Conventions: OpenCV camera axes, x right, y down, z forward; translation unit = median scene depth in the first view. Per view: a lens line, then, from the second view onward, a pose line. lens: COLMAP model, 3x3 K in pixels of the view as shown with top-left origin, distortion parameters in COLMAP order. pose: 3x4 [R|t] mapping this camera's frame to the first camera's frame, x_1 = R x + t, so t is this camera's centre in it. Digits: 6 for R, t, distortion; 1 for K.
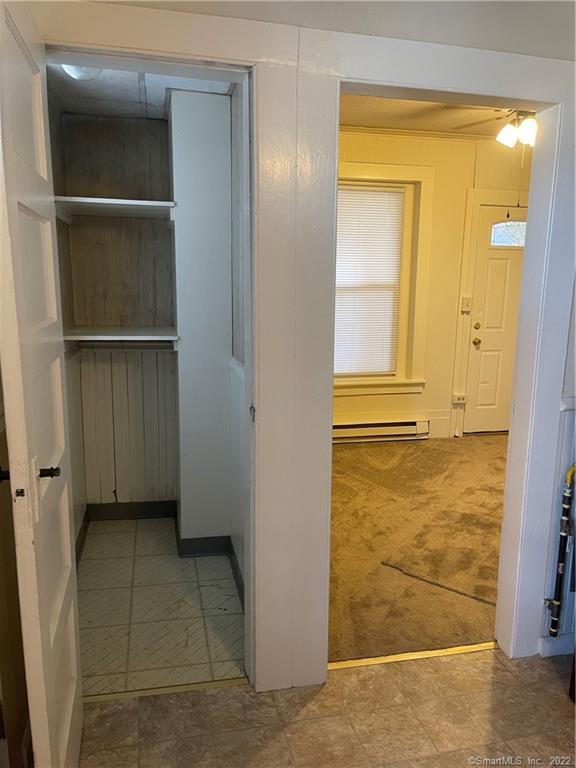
lens RADIAL K [[576.3, 0, 283.7], [0, 576.3, 381.0], [0, 0, 1]] dist [0.020578, -0.033973]
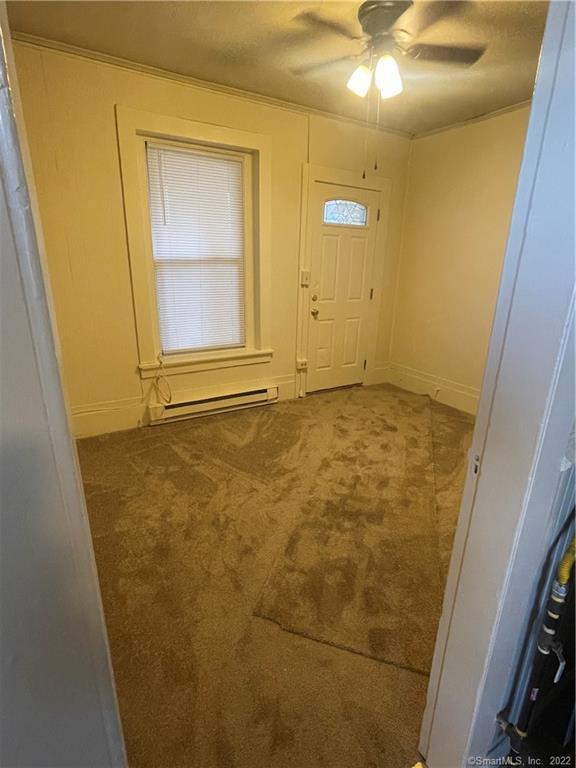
lens RADIAL K [[387.2, 0, 286.6], [0, 387.2, 386.7], [0, 0, 1]] dist [-0.018472, -0.000976]
pose [[0.950267, -0.092116, 0.297502, 0.062445], [0.049330, 0.987717, 0.148263, -0.052616], [-0.307505, -0.126214, 0.943139, 0.386742]]
